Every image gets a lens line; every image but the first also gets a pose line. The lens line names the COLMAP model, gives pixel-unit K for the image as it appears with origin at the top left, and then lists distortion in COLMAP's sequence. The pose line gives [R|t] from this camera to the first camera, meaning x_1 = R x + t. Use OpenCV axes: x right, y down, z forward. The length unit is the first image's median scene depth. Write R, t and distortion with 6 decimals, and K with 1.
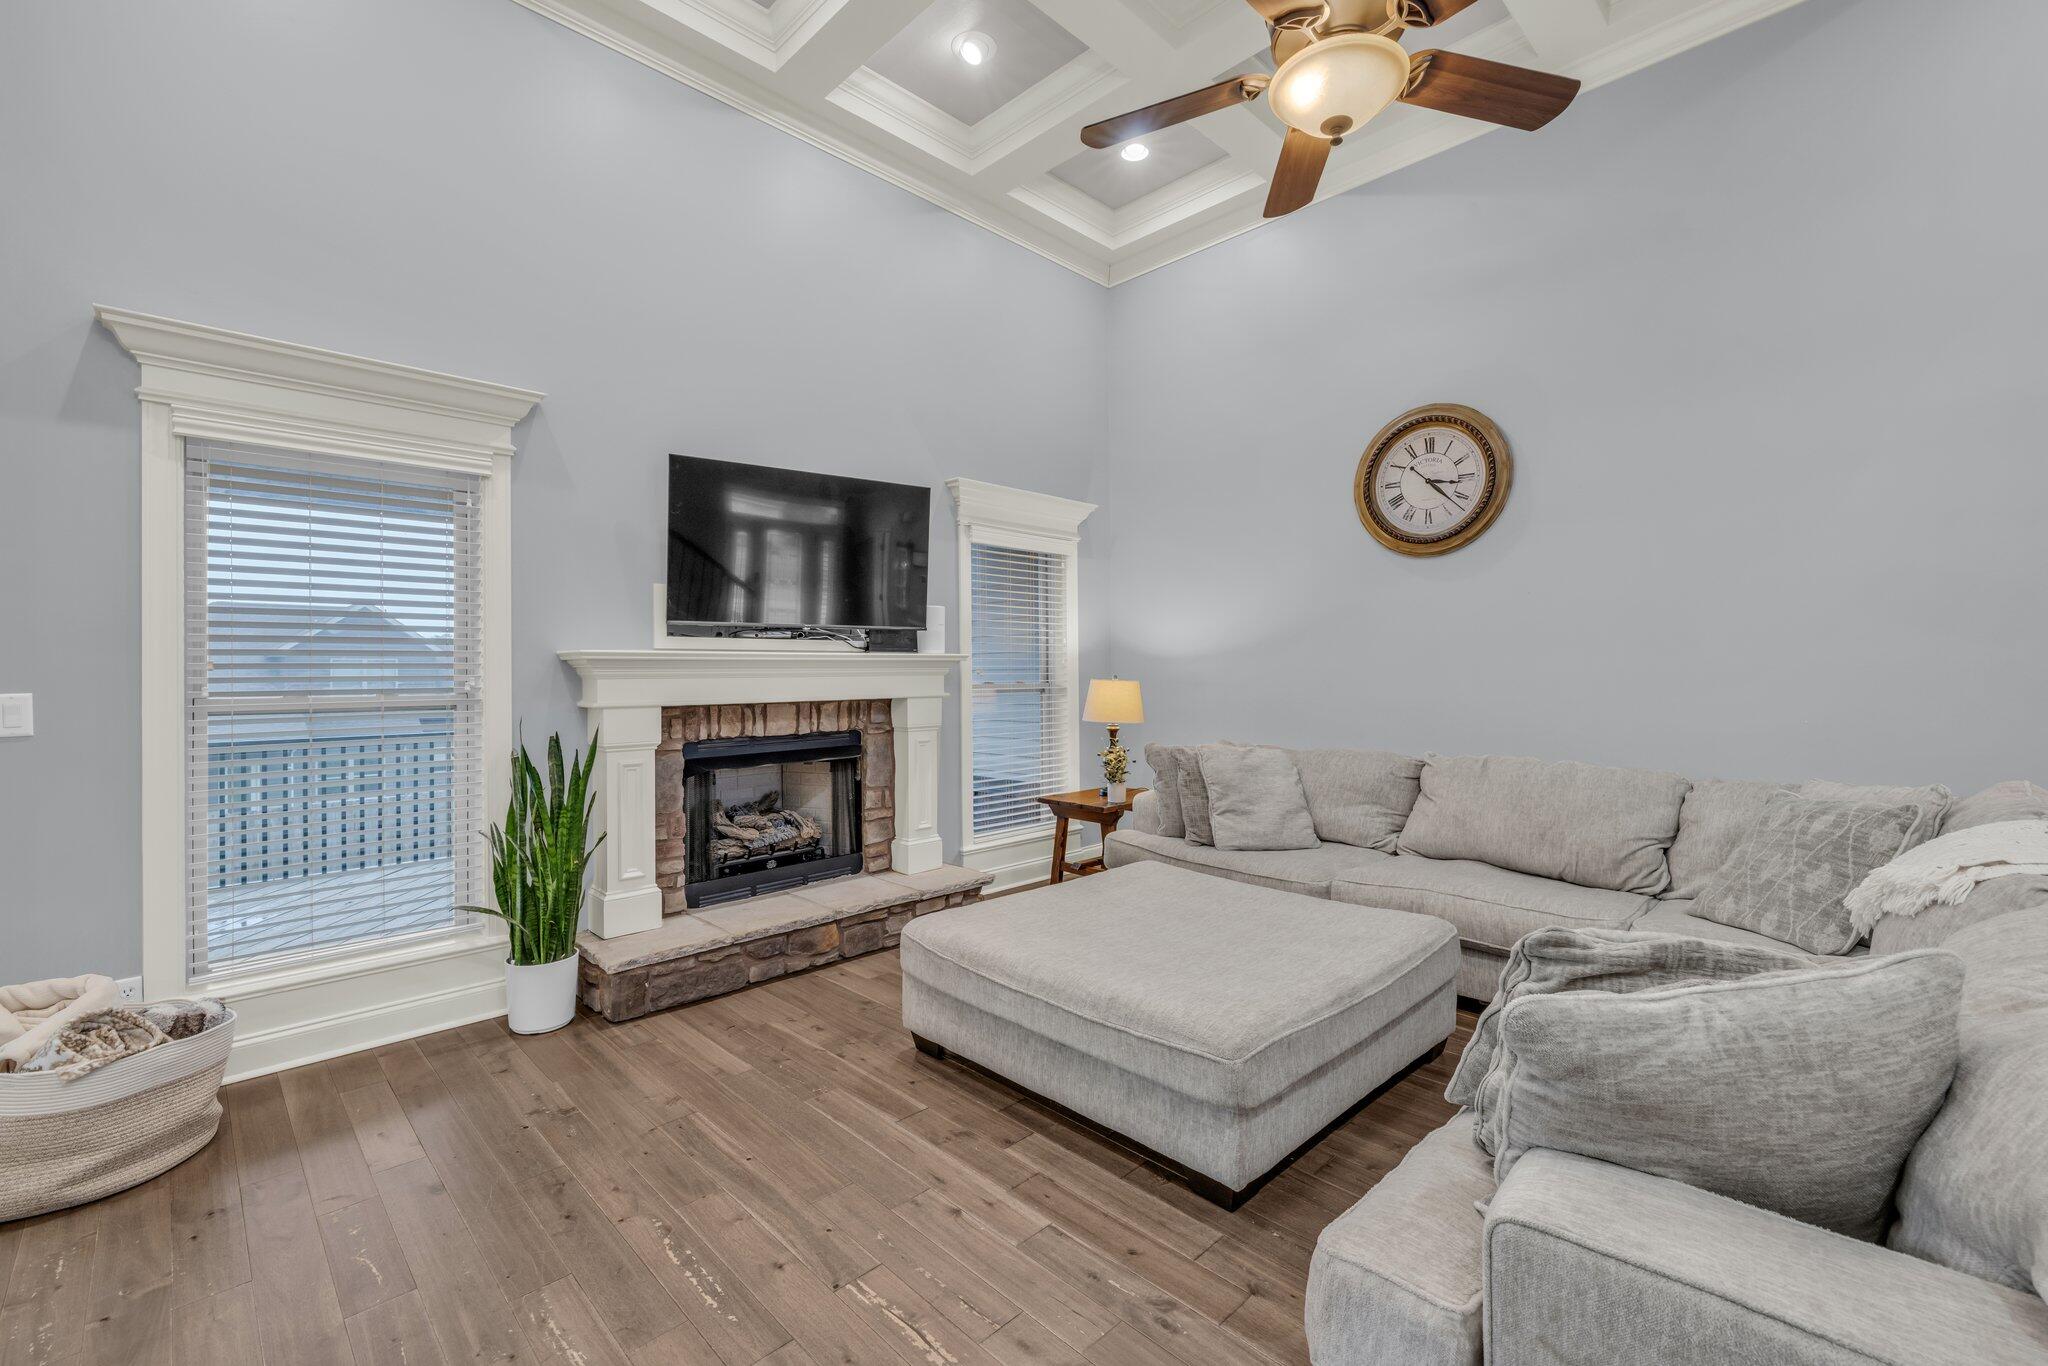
lens RADIAL K [[859.8, 0, 1024.5], [0, 859.8, 676.5], [0, 0, 1]] dist [0.000172, 0.000067]
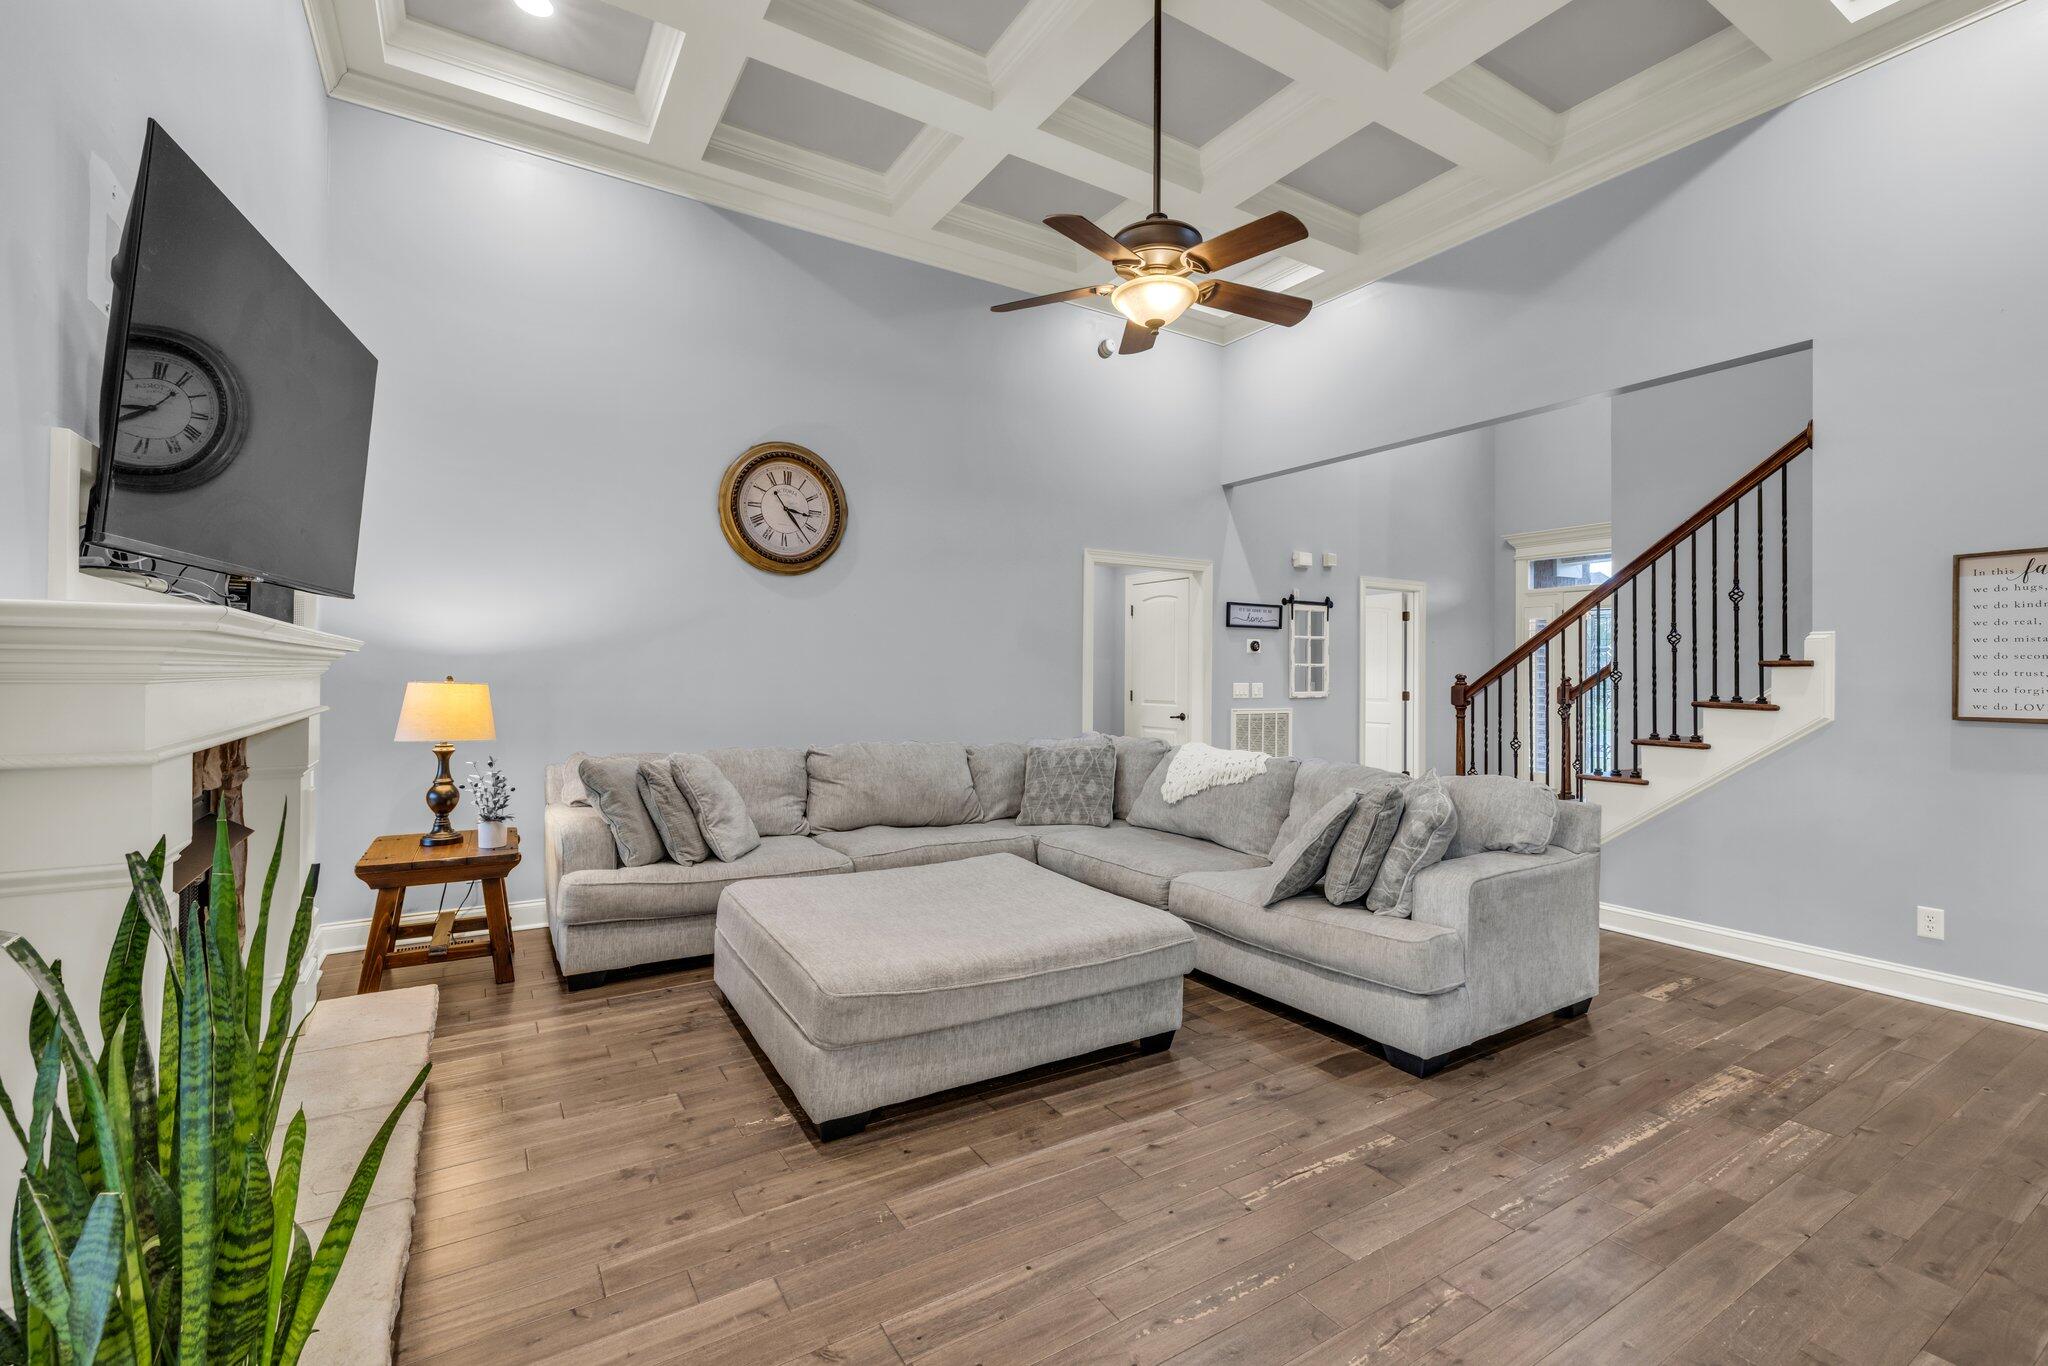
lens RADIAL K [[888.4, 0, 1019.5], [0, 888.4, 669.9], [0, 0, 1]] dist [0.002445, -0.000457]
pose [[0.218437, 0.014136, 0.975749, -0.659887], [-0.004871, 0.999898, -0.013395, 0.001579], [-0.975839, -0.001827, 0.218484, 0.470109]]
